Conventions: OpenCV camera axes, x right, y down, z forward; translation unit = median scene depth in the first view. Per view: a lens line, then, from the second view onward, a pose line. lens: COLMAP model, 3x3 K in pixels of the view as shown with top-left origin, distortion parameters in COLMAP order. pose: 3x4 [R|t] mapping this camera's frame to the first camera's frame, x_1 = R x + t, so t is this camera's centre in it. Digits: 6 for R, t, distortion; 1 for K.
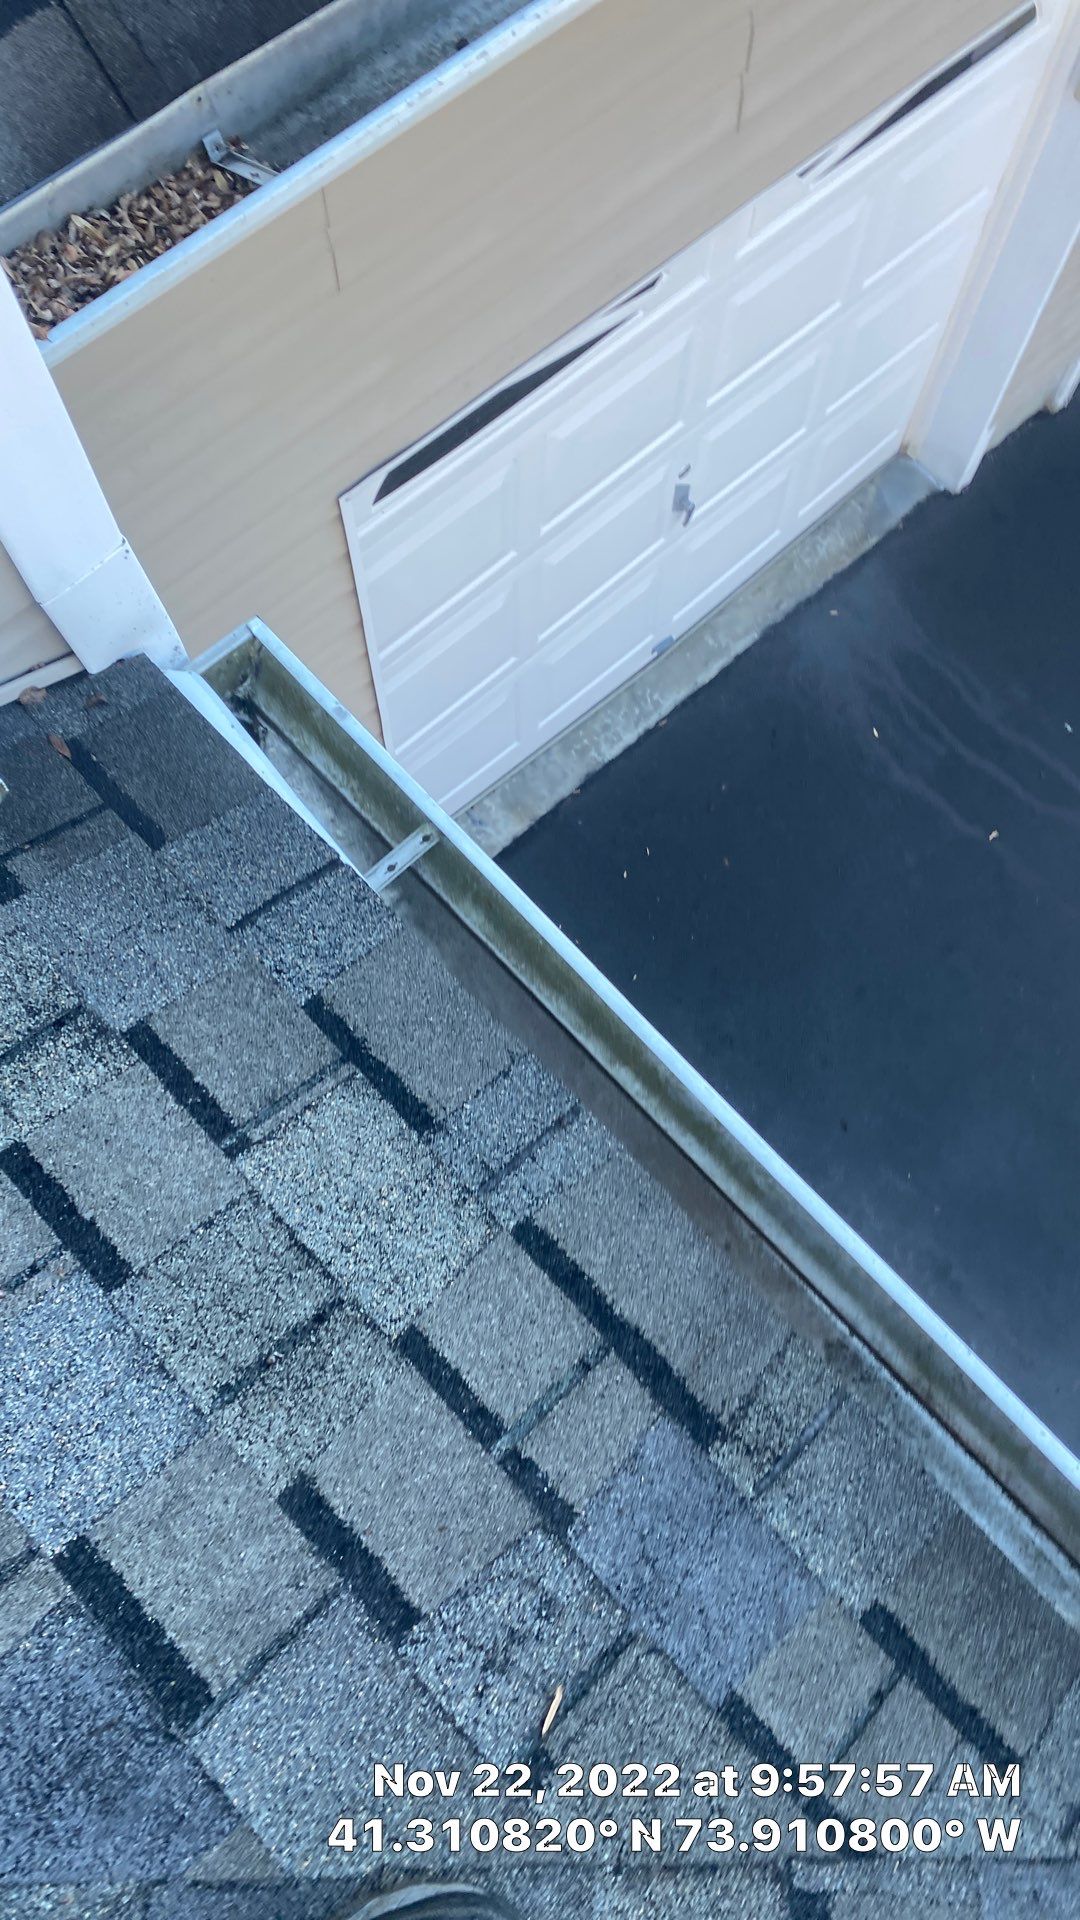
lens RADIAL K [[1397.1, 0, 540.0], [0, 1397.1, 960.0], [0, 0, 1]] dist [0.006457, 0.002669]
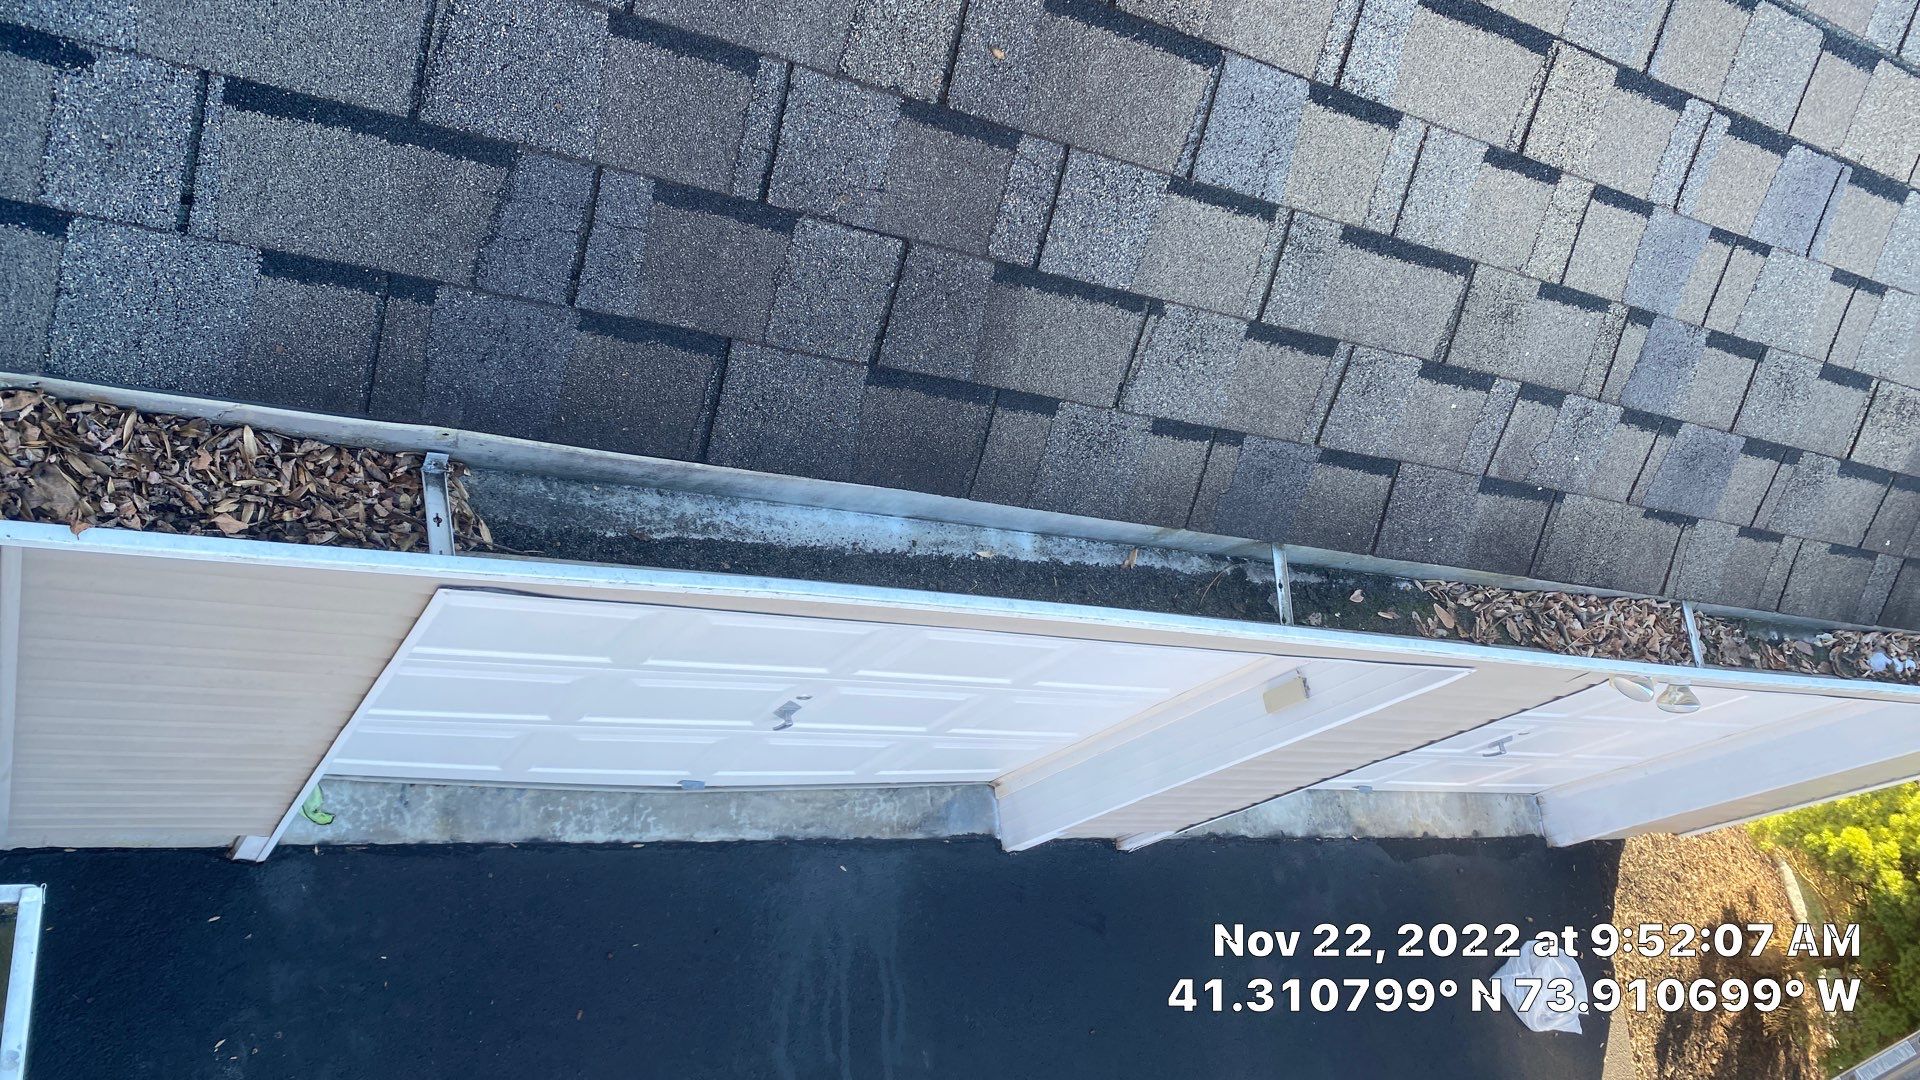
lens RADIAL K [[1397.1, 0, 960.0], [0, 1397.1, 540.0], [0, 0, 1]] dist [0.006457, 0.002669]
pose [[0.715638, 0.687558, 0.122985, -0.015427], [-0.614688, 0.703573, -0.356572, -0.112214], [-0.331693, 0.179579, 0.926138, 0.003463]]
